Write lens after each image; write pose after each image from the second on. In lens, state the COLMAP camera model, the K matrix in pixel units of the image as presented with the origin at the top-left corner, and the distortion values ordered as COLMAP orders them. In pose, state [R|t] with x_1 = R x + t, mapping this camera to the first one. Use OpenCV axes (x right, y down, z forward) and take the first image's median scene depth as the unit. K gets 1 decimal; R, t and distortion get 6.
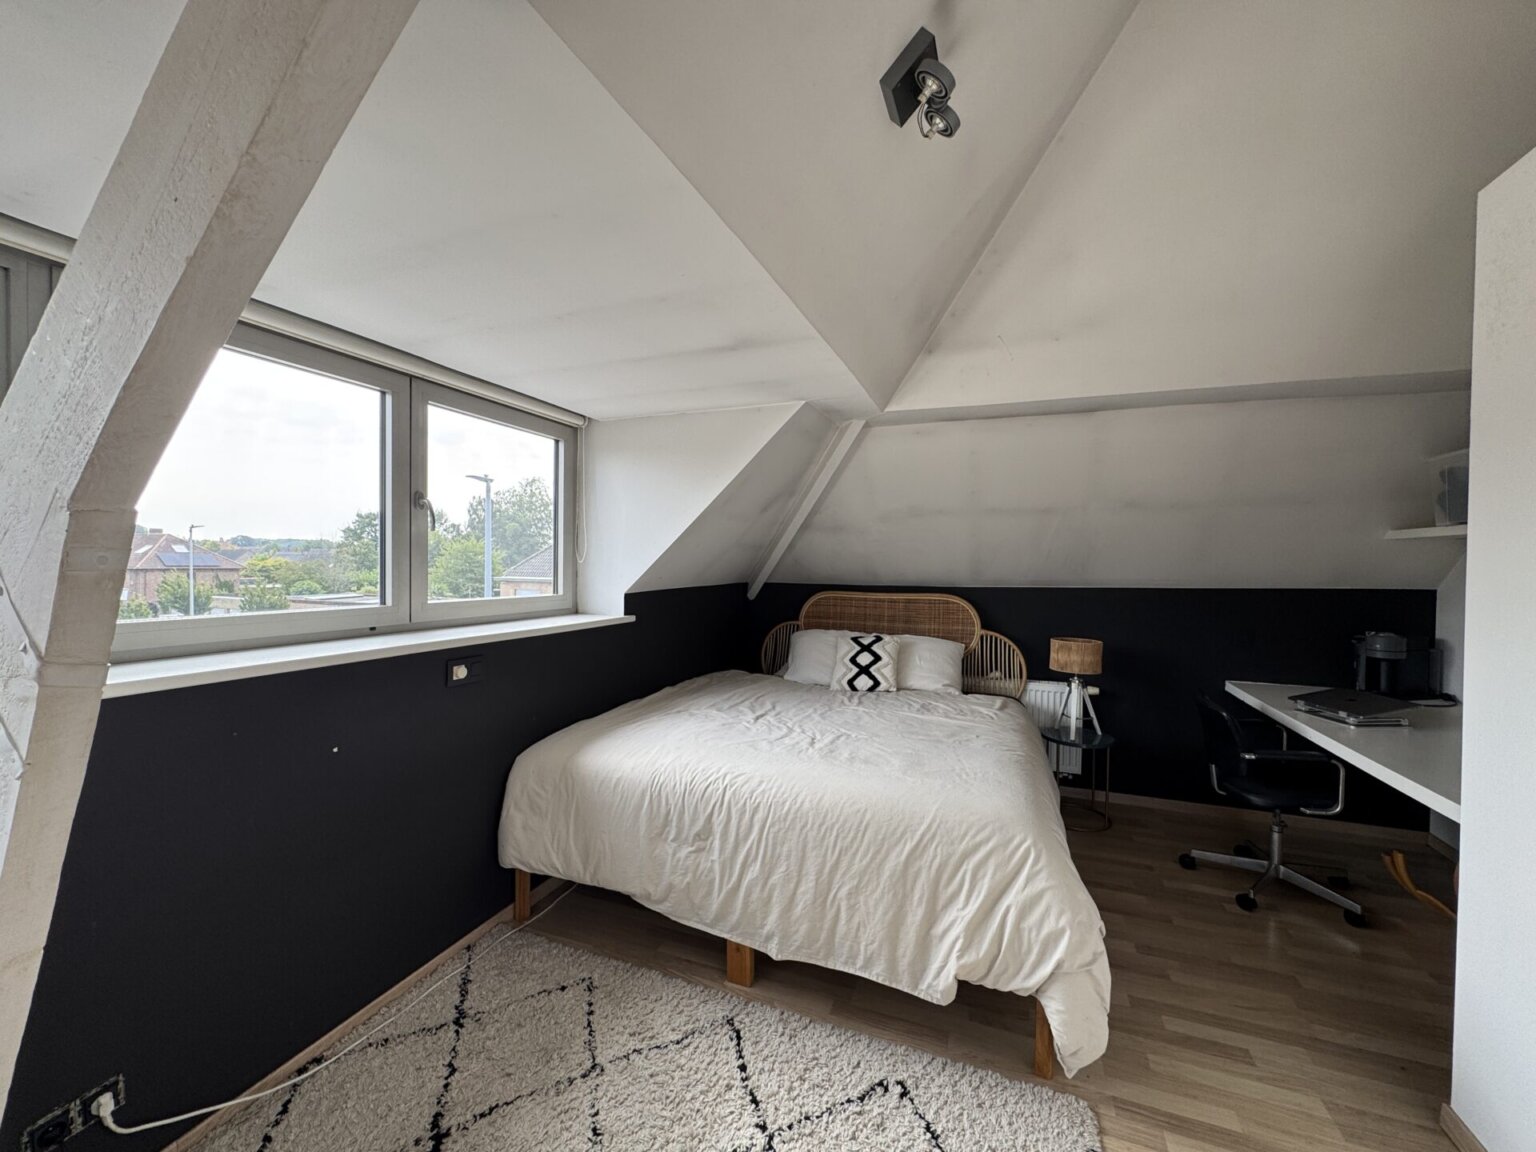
lens RADIAL K [[612.2, 0, 768.8], [0, 612.2, 573.8], [0, 0, 1]] dist [-0.002563, -0.000027]
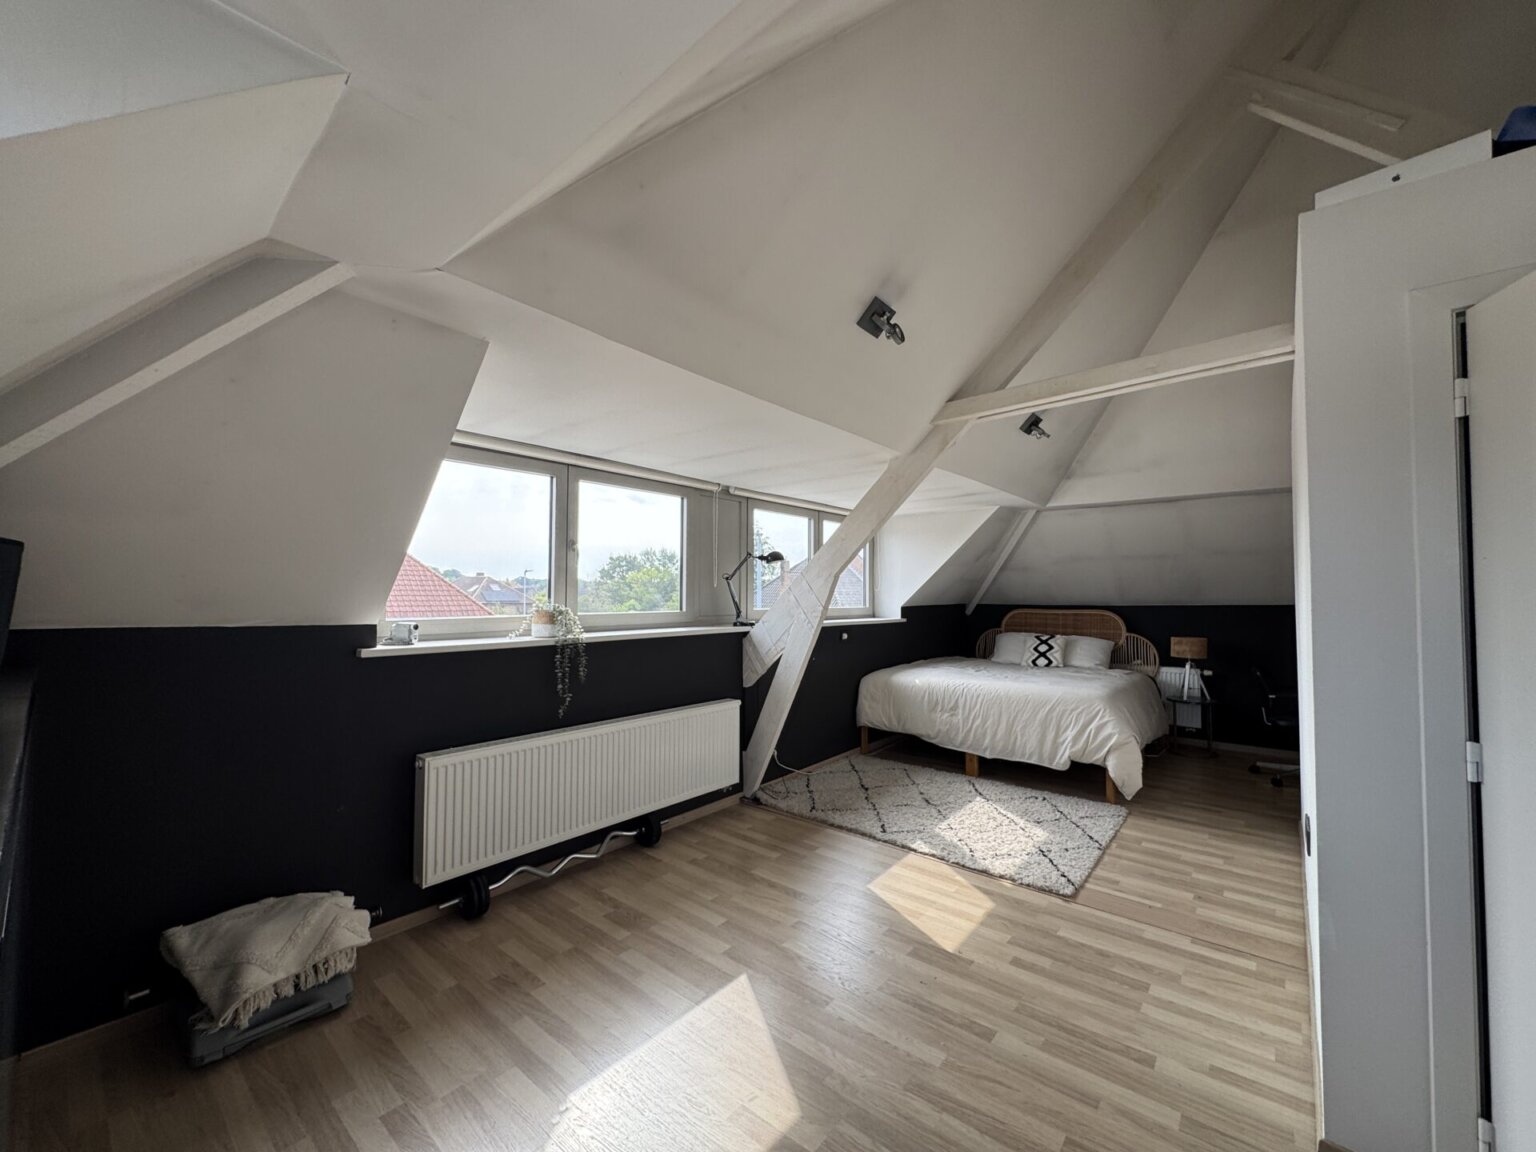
lens RADIAL K [[612.2, 0, 766.2], [0, 612.2, 572.4], [0, 0, 1]] dist [-0.002563, -0.000027]
pose [[0.946750, -0.017846, -0.321475, -0.016798], [-0.000960, 0.998302, -0.058245, 0.034022], [0.321969, 0.055452, 0.945125, -0.858272]]
